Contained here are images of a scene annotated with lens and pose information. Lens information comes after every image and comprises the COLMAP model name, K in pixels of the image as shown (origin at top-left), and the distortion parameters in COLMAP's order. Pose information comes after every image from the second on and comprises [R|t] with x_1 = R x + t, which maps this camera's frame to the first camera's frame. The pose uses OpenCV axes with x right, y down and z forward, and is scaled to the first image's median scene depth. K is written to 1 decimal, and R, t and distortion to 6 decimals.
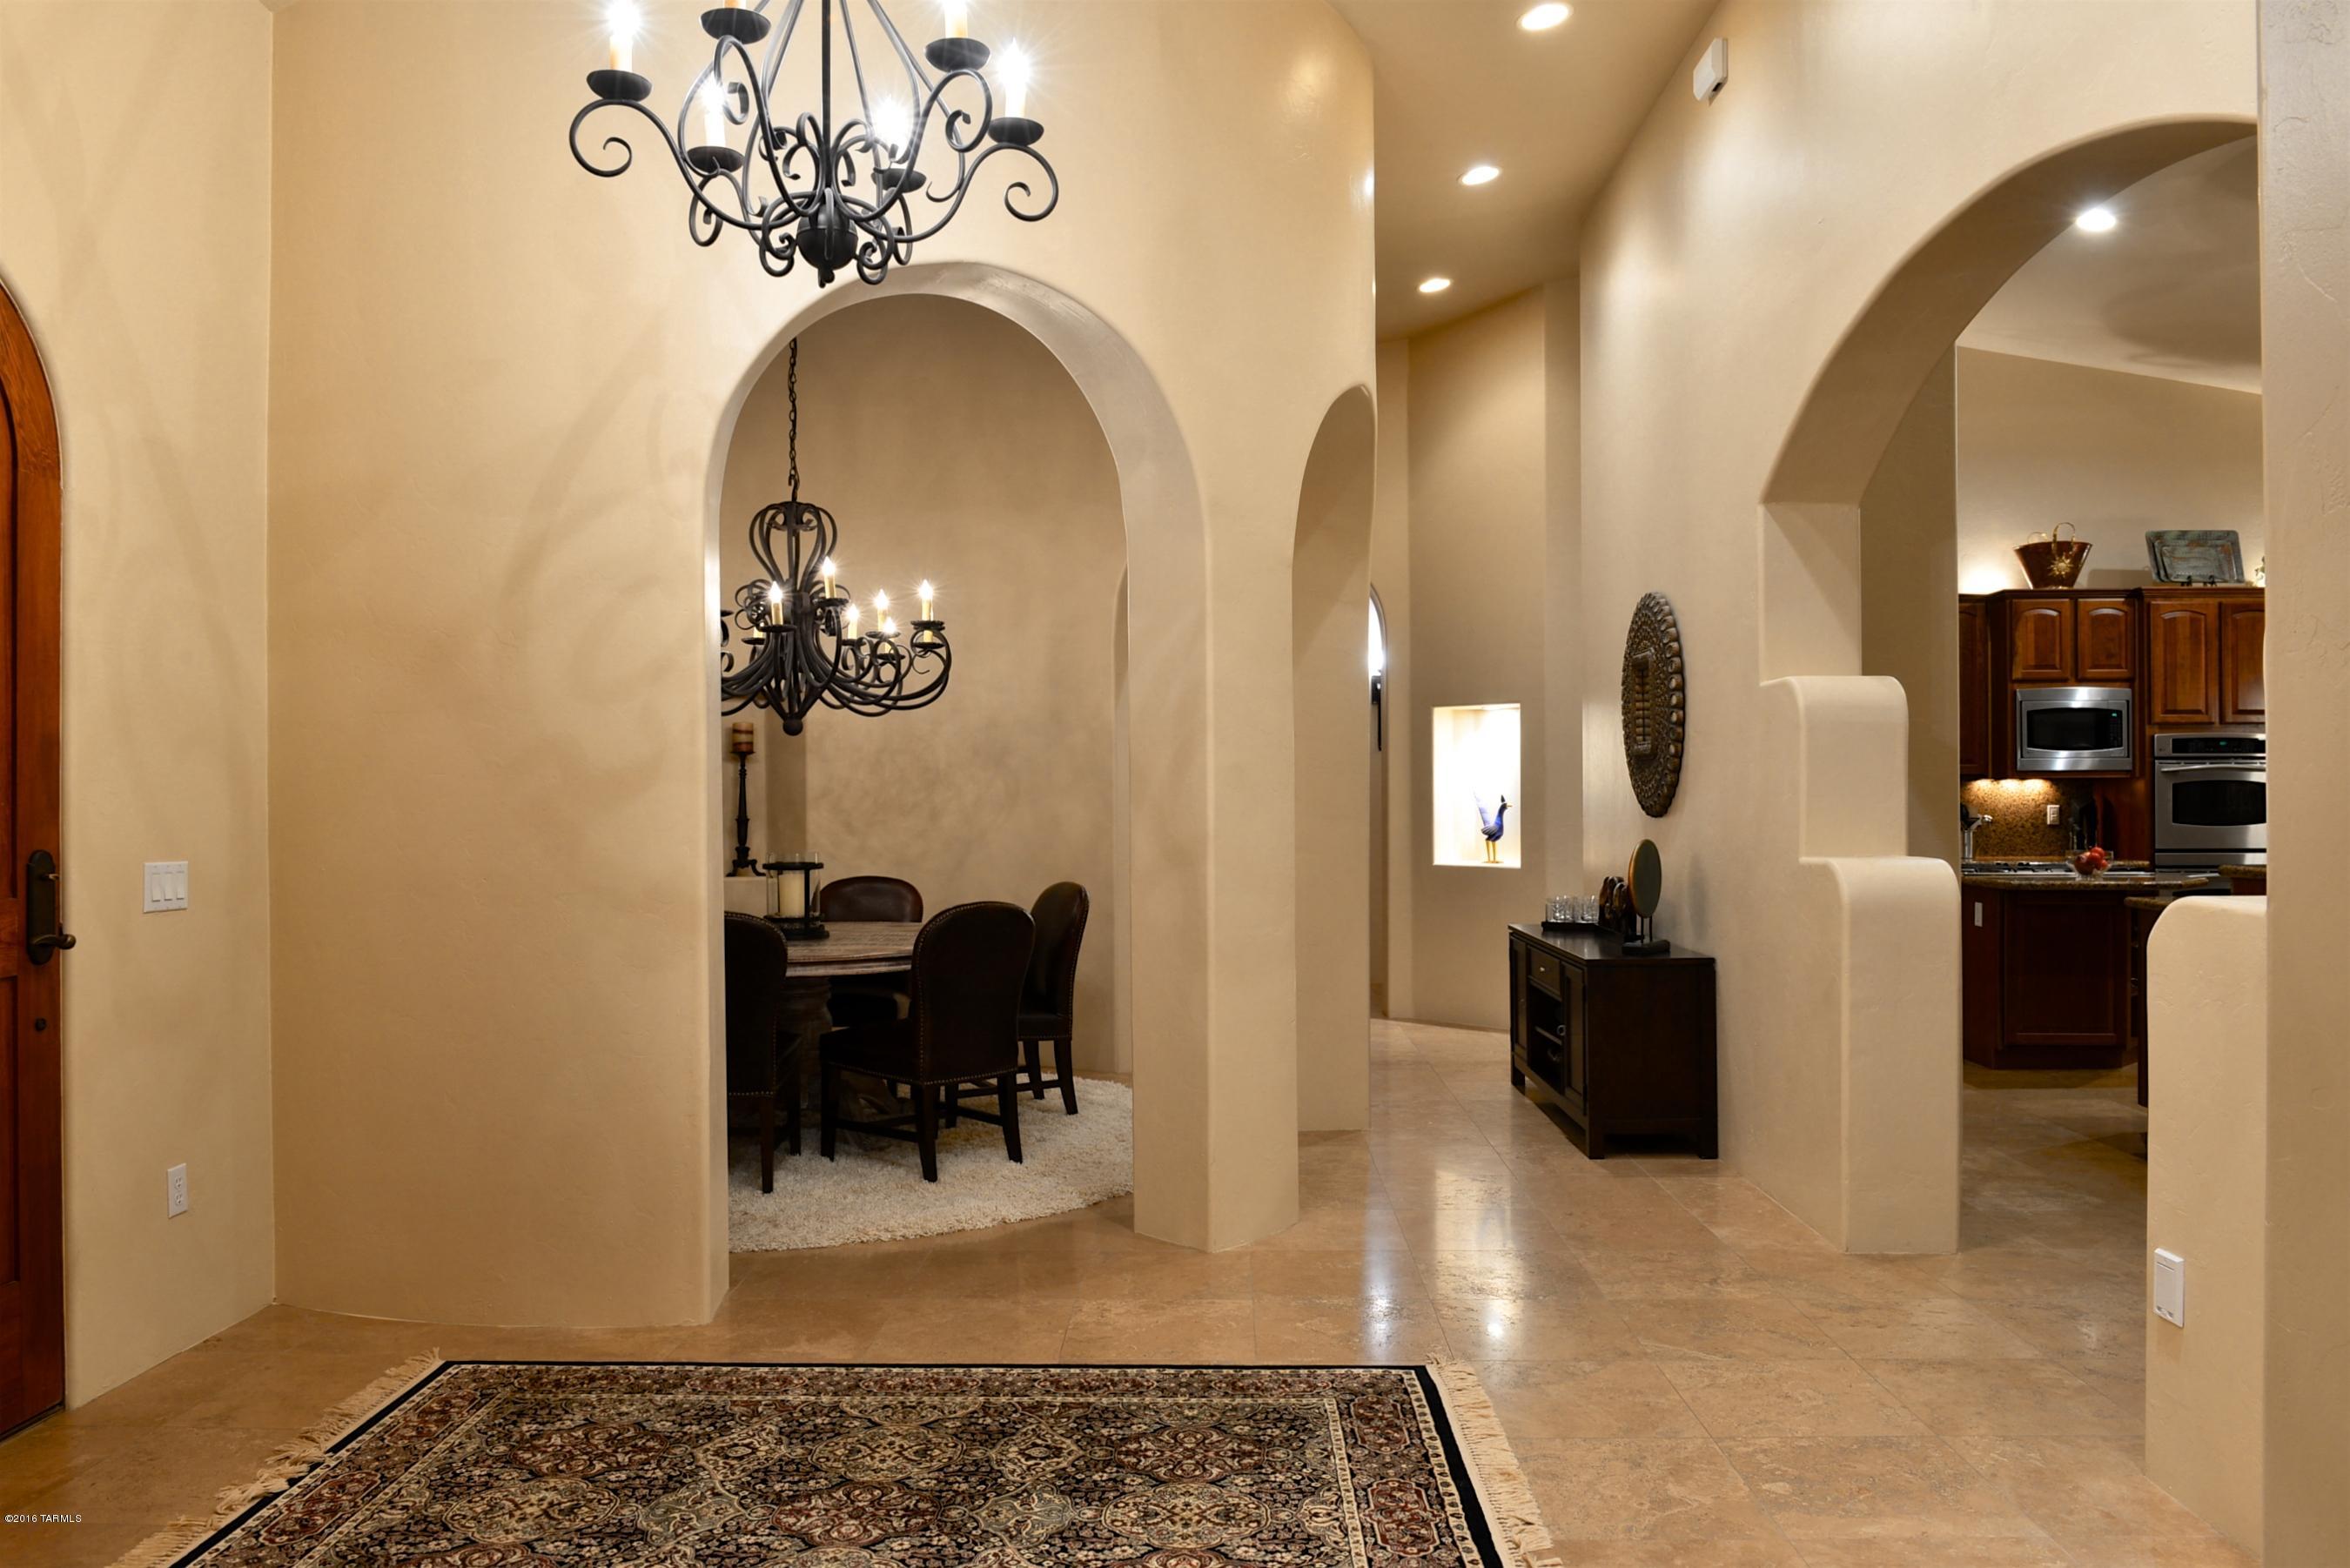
lens RADIAL K [[1636.4, 0, 1174.9], [0, 1636.4, 810.5], [0, 0, 1]] dist [-0.014086, -0.015941]
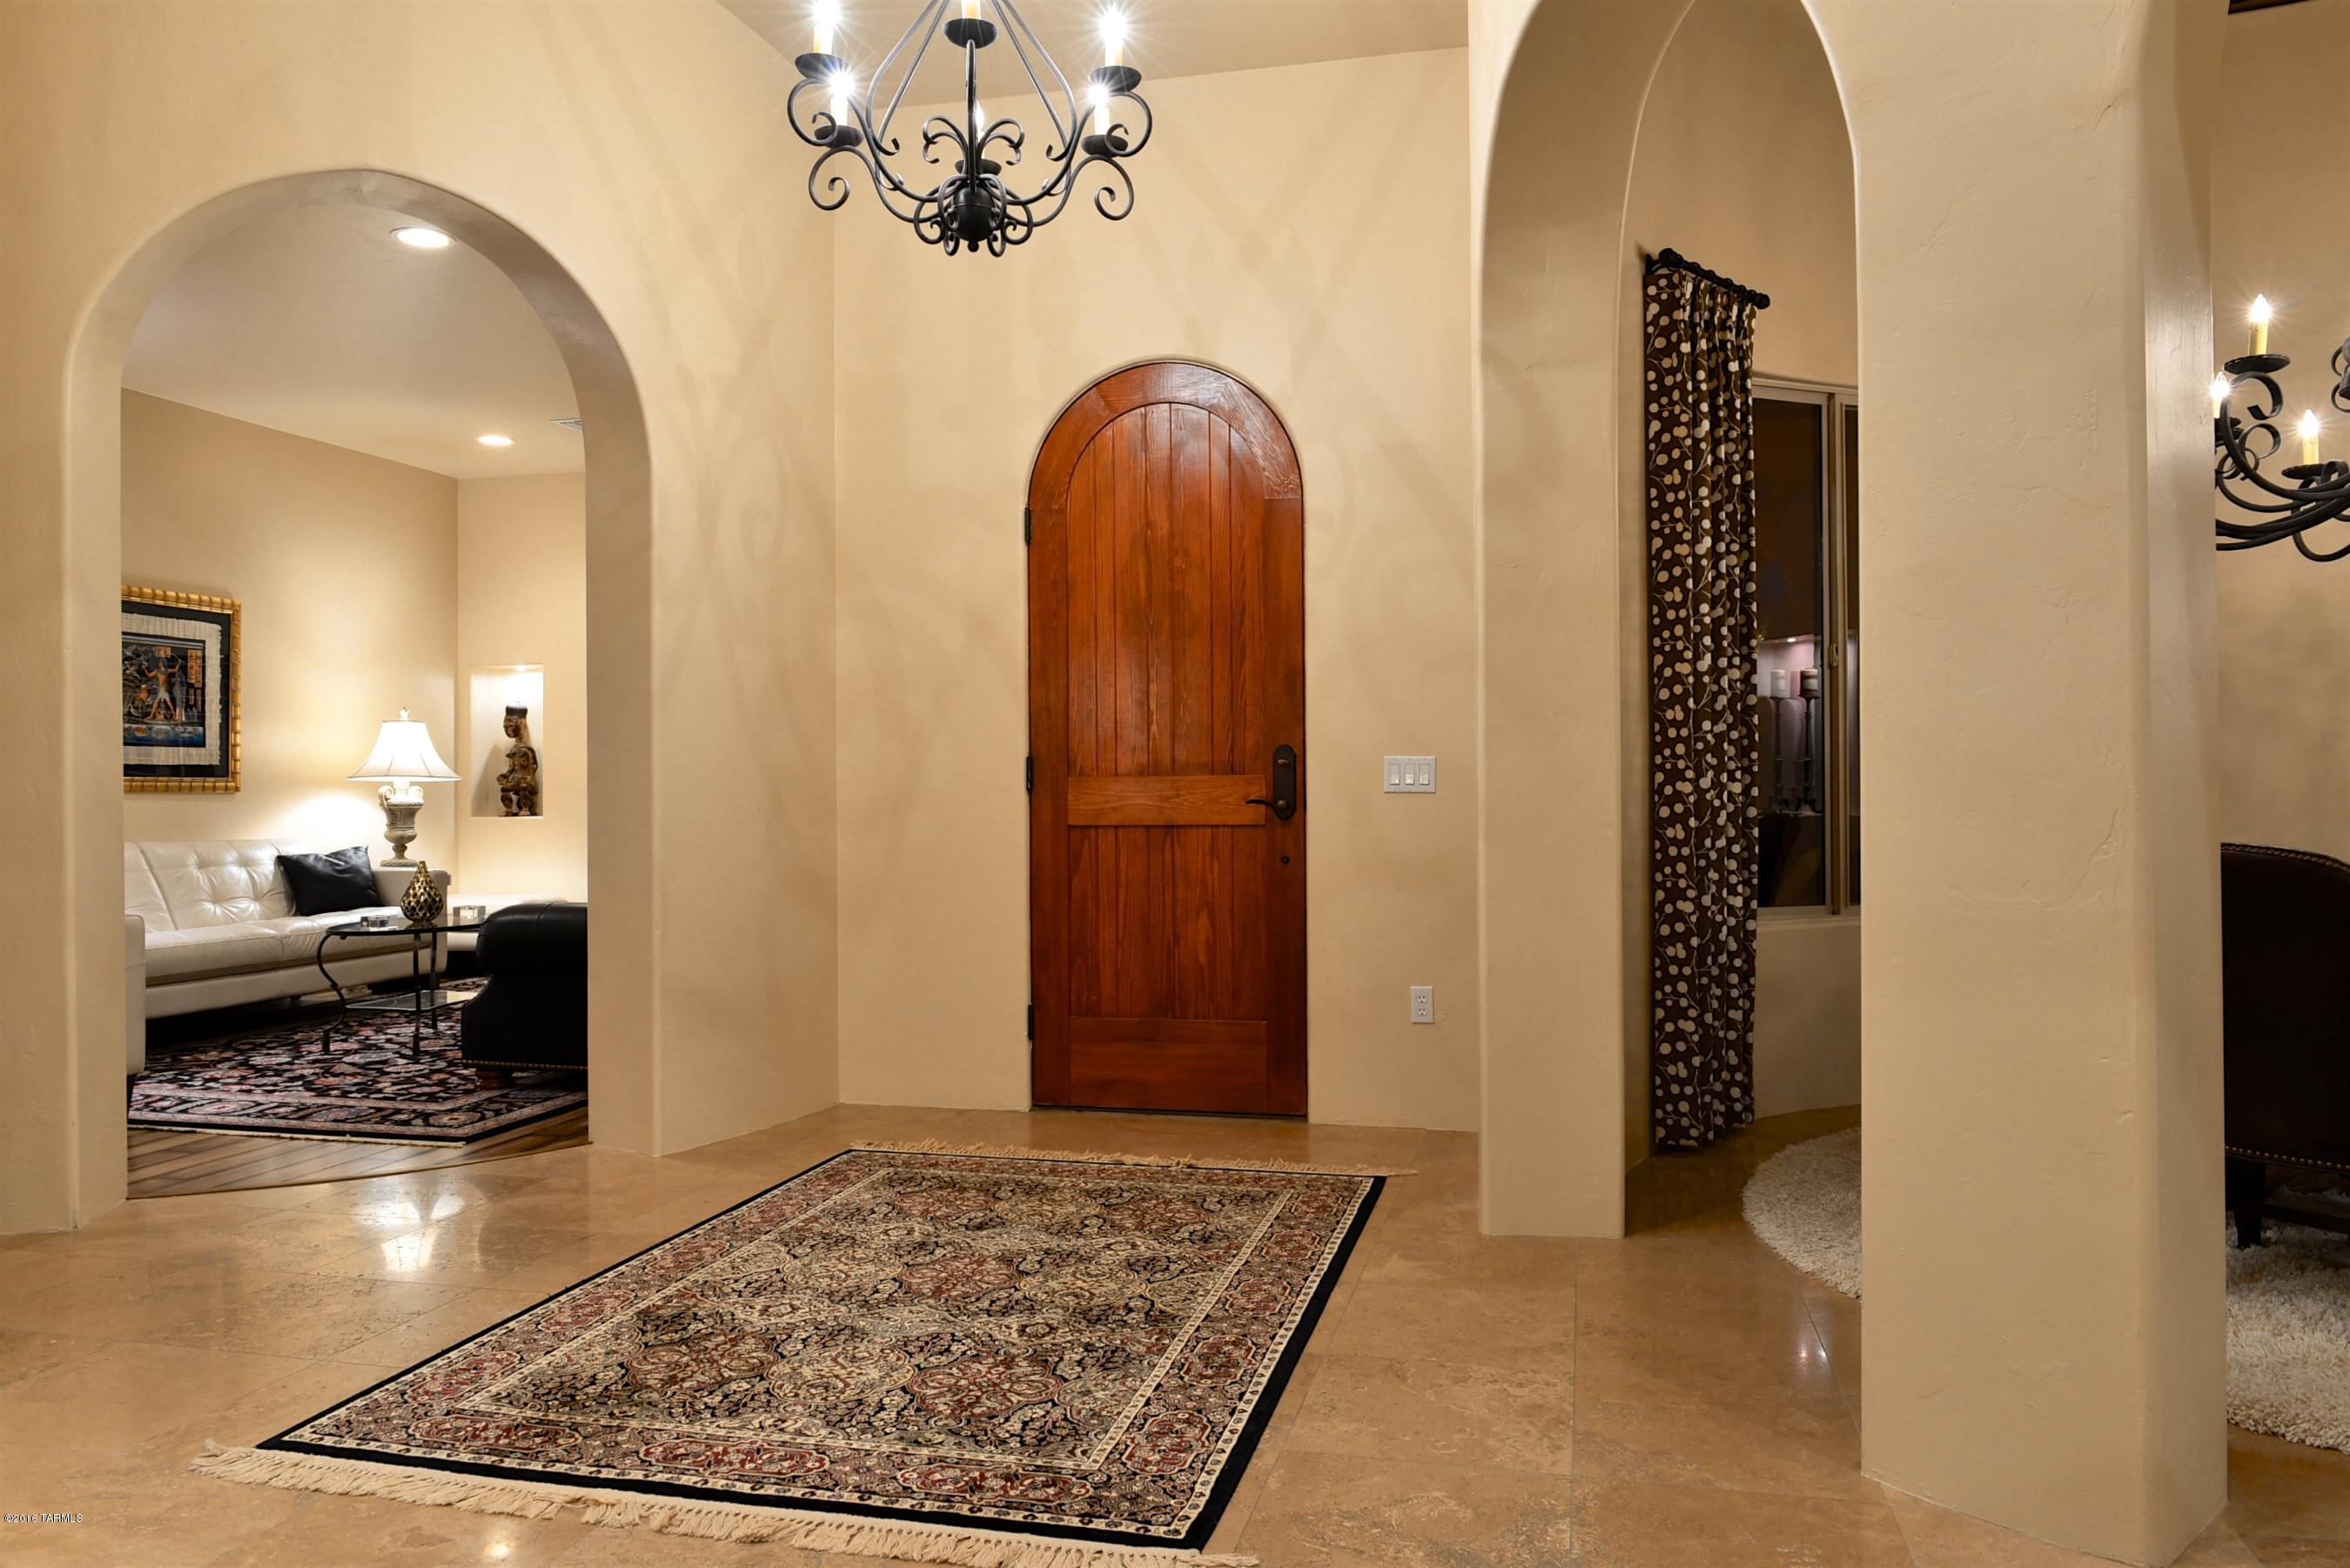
lens RADIAL K [[1626.3, 0, 1185.0], [0, 1626.3, 776.6], [0, 0, 1]] dist [-0.002751, -0.016461]
pose [[-0.205558, 0.000138, -0.978645, 0.809795], [-0.000364, 1.000000, 0.000218, 0.053493], [0.978645, 0.000401, -0.205558, 1.208931]]
